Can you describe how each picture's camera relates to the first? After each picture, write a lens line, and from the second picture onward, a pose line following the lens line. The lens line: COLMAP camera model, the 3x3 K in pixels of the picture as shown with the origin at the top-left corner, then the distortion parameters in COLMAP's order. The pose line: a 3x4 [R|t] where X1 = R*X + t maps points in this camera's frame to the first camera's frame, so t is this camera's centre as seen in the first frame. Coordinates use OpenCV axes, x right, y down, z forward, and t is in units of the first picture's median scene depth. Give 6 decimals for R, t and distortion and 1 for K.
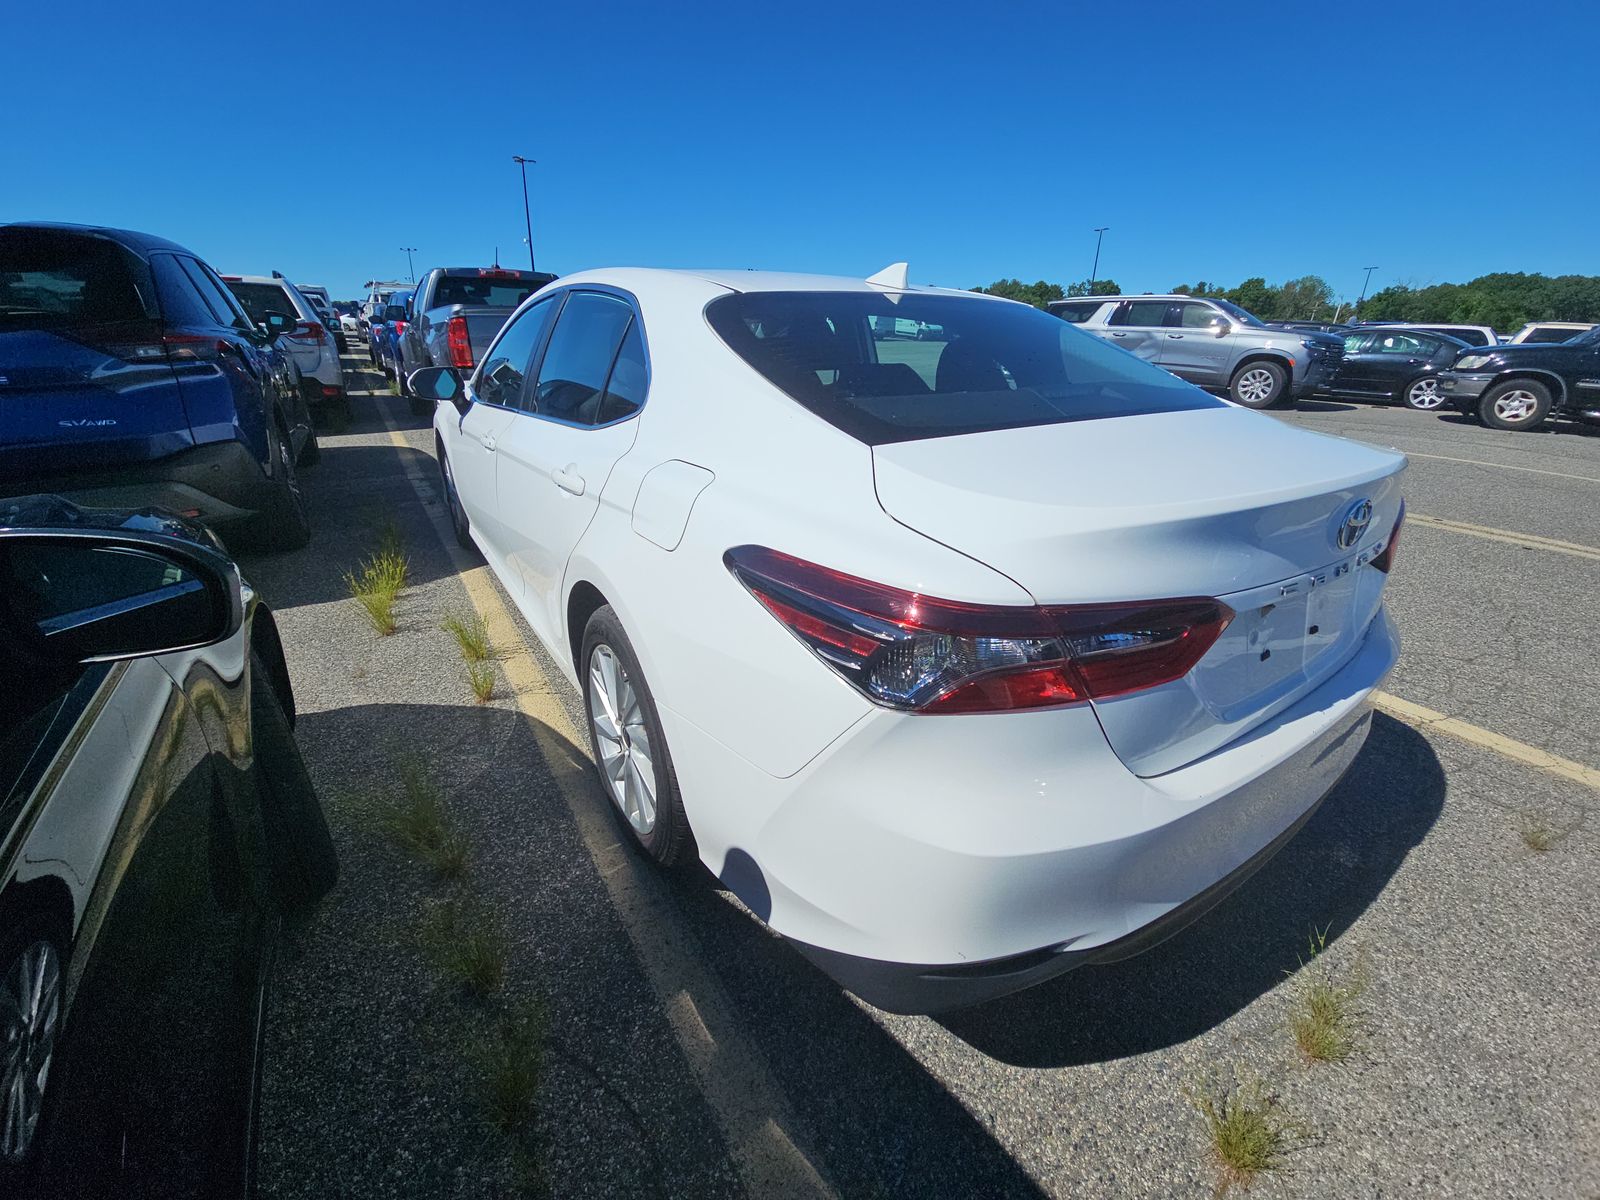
lens RADIAL K [[640.1, 0, 803.0], [0, 640.1, 588.4], [0, 0, 1]] dist [0.049988, -0.027954]
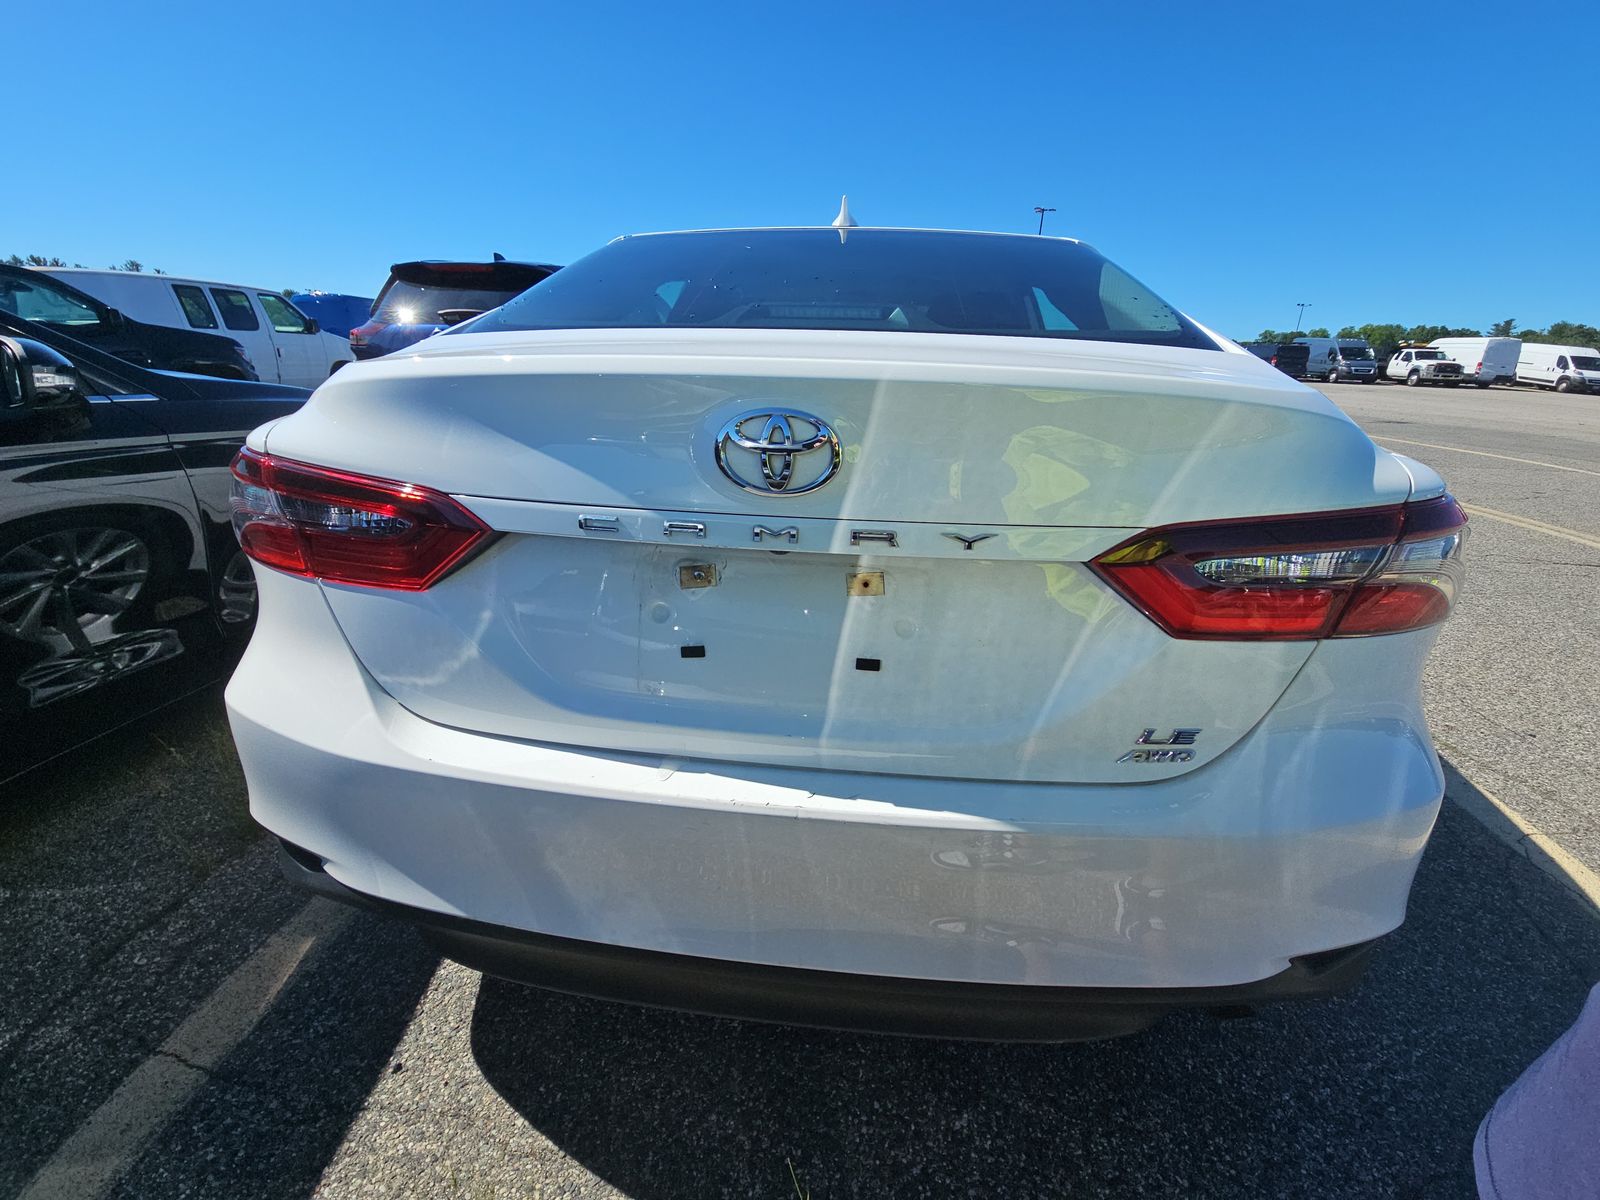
lens RADIAL K [[640.1, 0, 803.0], [0, 640.1, 588.4], [0, 0, 1]] dist [0.049988, -0.027954]
pose [[0.765945, 0.213185, -0.606532, 1.096665], [-0.250707, 0.967776, 0.023557, -0.003464], [0.592009, 0.134019, 0.794710, 0.501996]]
